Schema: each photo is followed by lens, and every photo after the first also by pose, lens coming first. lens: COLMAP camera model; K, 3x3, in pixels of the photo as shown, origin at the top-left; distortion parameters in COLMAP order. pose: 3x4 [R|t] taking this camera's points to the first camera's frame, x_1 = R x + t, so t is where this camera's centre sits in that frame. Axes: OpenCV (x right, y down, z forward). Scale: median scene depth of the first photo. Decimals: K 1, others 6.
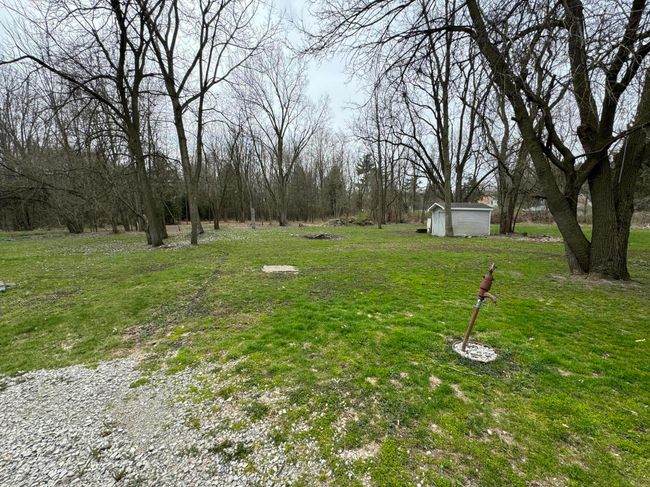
lens RADIAL K [[259.9, 0, 326.6], [0, 259.9, 242.9], [0, 0, 1]] dist [-0.005433, 0.001098]
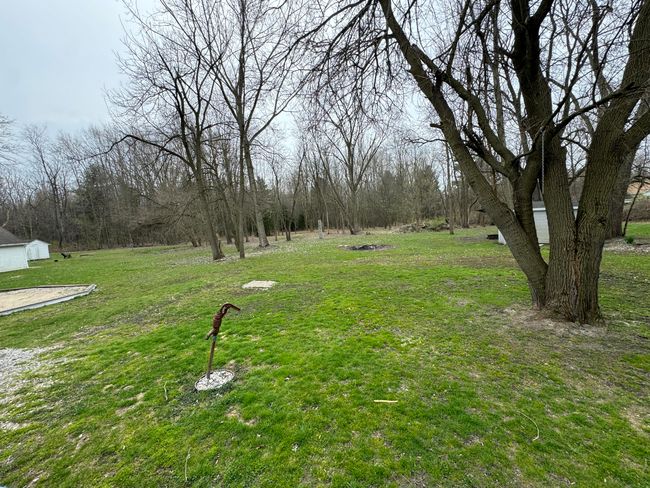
lens RADIAL K [[259.9, 0, 326.6], [0, 259.9, 243.4], [0, 0, 1]] dist [-0.005433, 0.001098]
pose [[0.925477, -0.023705, -0.378063, 0.180917], [0.017730, 0.999657, -0.019278, -0.018257], [0.378390, 0.011138, 0.925579, 0.019242]]
